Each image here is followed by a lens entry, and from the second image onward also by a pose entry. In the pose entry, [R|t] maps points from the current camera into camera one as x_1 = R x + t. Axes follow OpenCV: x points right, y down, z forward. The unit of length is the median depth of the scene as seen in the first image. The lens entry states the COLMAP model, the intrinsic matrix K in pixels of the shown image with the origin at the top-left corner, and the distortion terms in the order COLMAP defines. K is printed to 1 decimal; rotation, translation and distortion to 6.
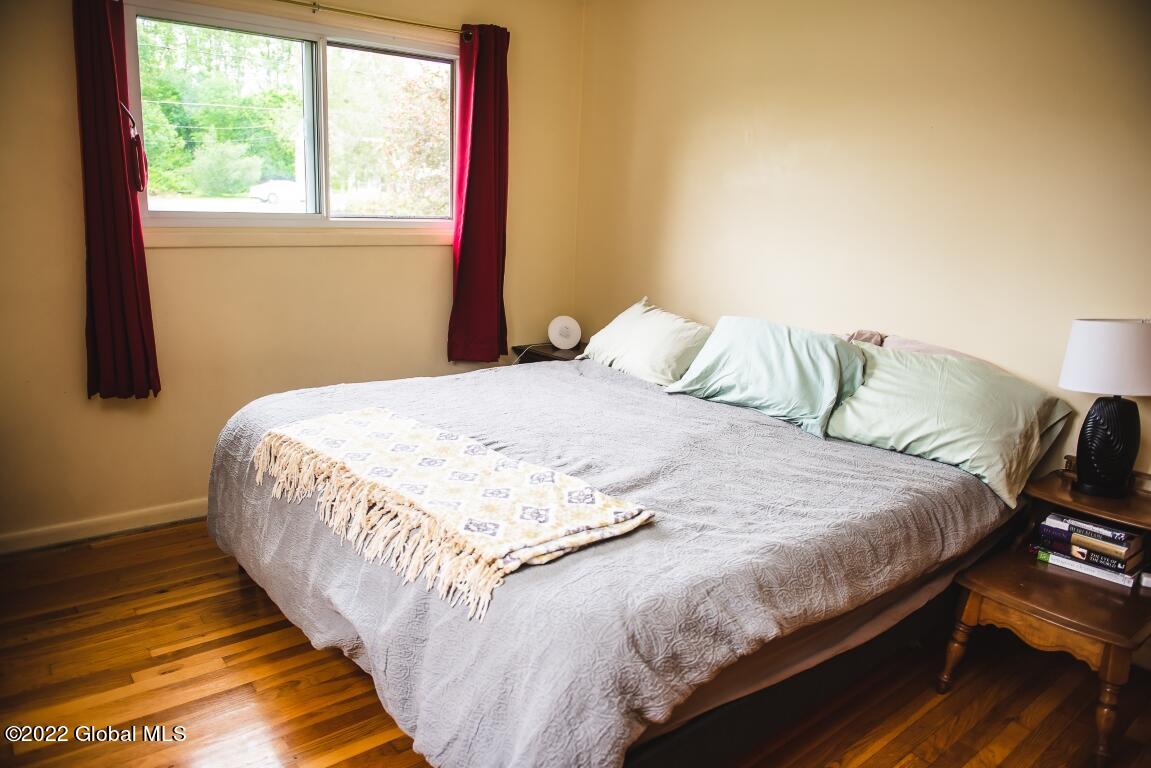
lens RADIAL K [[787.6, 0, 575.5], [0, 787.6, 384.0], [0, 0, 1]] dist [-0.054651, 0.002375]
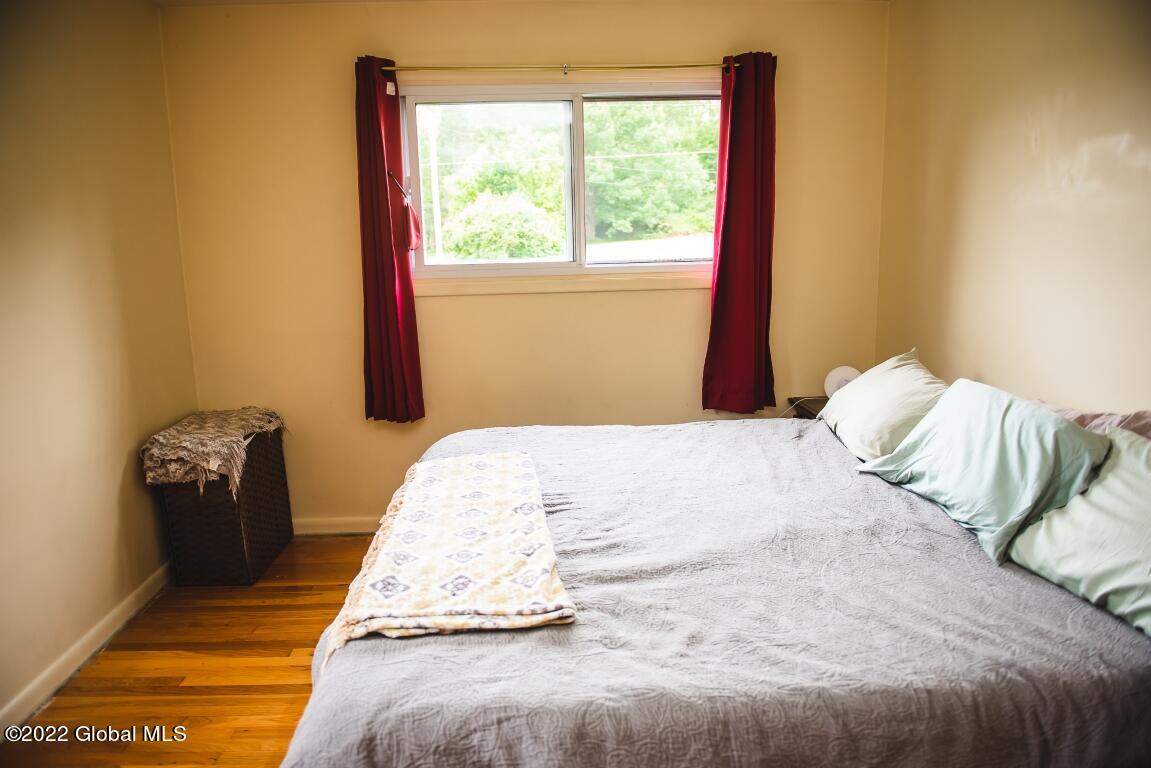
lens RADIAL K [[787.6, 0, 575.5], [0, 787.6, 384.0], [0, 0, 1]] dist [-0.054651, 0.002375]
pose [[0.803274, 0.055427, -0.593025, 0.427493], [-0.079106, 0.996768, -0.013990, -0.052815], [0.590333, 0.058149, 0.805062, 0.214358]]
